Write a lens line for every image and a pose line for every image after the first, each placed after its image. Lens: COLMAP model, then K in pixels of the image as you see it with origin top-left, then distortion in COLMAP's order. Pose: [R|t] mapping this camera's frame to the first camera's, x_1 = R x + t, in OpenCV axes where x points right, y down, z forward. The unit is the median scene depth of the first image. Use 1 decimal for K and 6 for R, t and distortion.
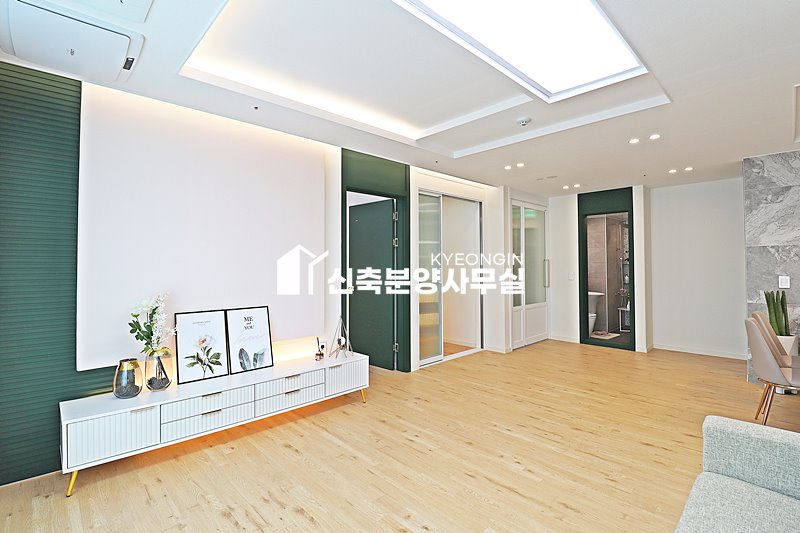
lens RADIAL K [[377.7, 0, 397.5], [0, 377.7, 258.9], [0, 0, 1]] dist [0.000490, -0.011453]
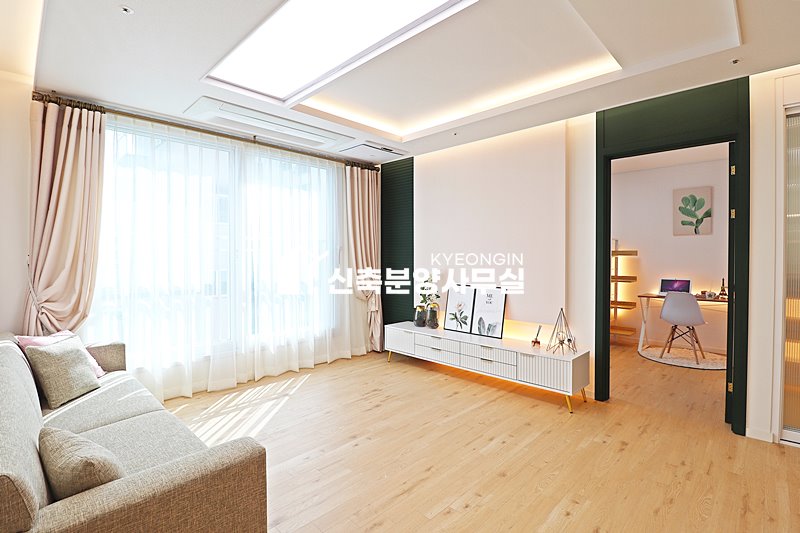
lens RADIAL K [[377.7, 0, 397.5], [0, 377.7, 258.9], [0, 0, 1]] dist [0.000490, -0.011453]
pose [[0.031994, 0.010317, -0.999435, 0.908187], [0.016308, 0.999808, 0.010843, 0.019854], [0.999355, -0.016646, 0.031820, 0.707812]]
